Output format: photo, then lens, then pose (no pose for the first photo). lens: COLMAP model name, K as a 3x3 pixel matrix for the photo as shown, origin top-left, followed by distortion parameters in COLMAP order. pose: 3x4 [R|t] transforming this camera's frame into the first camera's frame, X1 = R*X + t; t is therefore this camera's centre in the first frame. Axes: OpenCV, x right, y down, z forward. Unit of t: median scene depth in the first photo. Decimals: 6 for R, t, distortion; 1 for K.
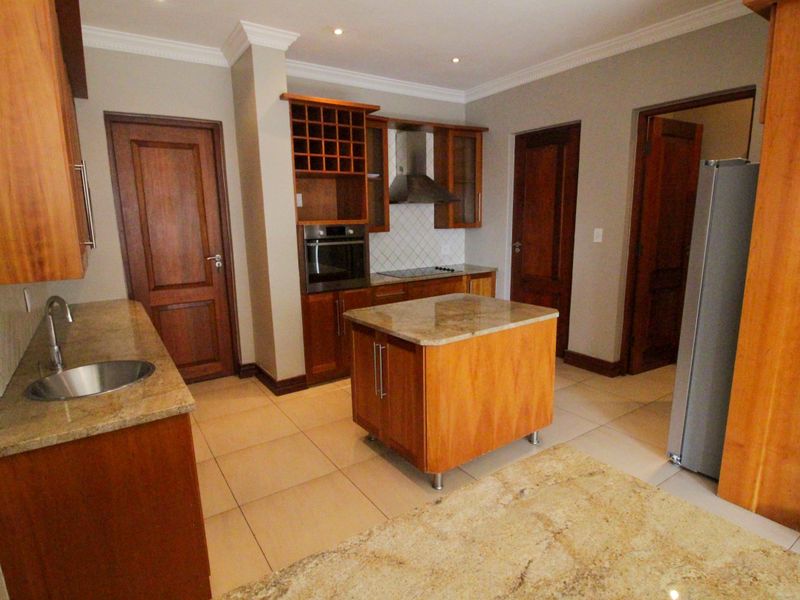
lens RADIAL K [[446.0, 0, 400.0], [0, 446.0, 300.0], [0, 0, 1]] dist [0.002847, -0.000374]
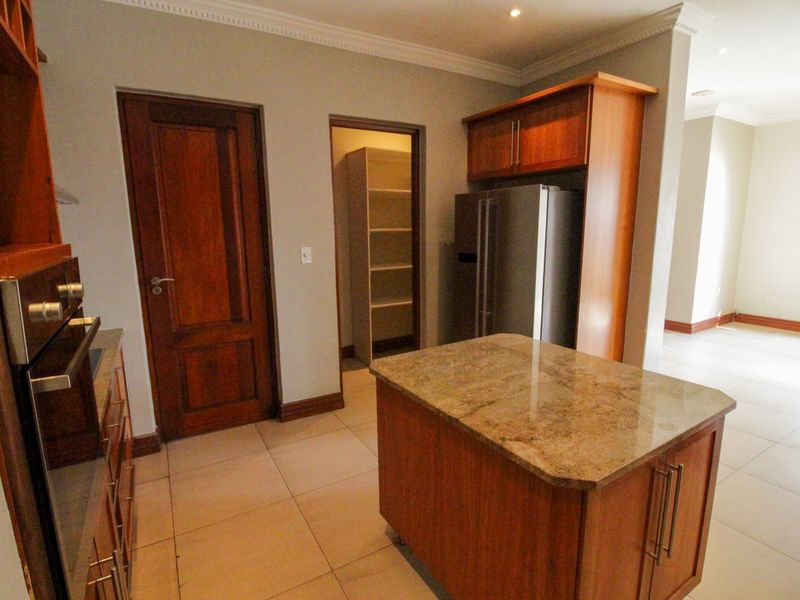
lens RADIAL K [[413.2, 0, 400.0], [0, 413.2, 300.0], [0, 0, 1]] dist [-0.002909, -0.000335]
pose [[0.062354, -0.160295, 0.985098, -0.289680], [0.199633, 0.969075, 0.145051, -0.127798], [-0.977885, 0.187614, 0.092426, 0.701461]]
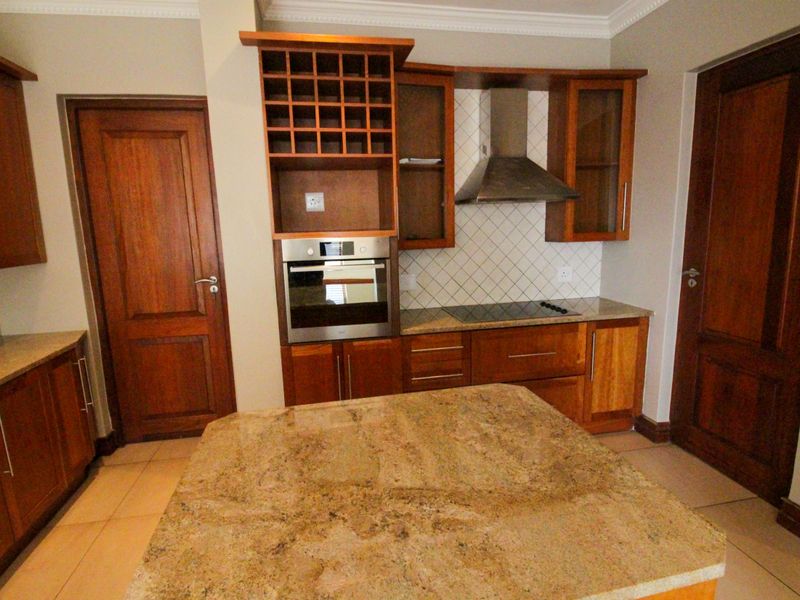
lens RADIAL K [[438.4, 0, 400.0], [0, 438.4, 300.0], [0, 0, 1]] dist [-0.009125, -0.001163]
pose [[0.917891, 0.062019, -0.391956, 0.161118], [-0.064190, 0.997909, 0.007579, -0.079664], [0.391607, 0.018203, 0.919953, 0.402975]]
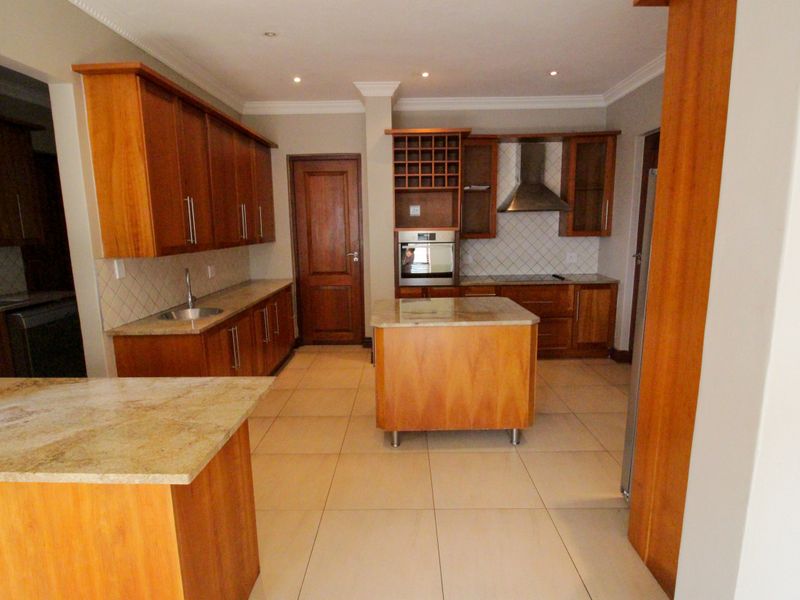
lens RADIAL K [[438.4, 0, 400.0], [0, 438.4, 300.0], [0, 0, 1]] dist [-0.009125, -0.001163]
pose [[0.822613, 0.104034, -0.559003, 0.409364], [-0.106868, 0.993887, 0.027704, -0.008691], [0.558468, 0.036950, 0.828703, -0.007750]]
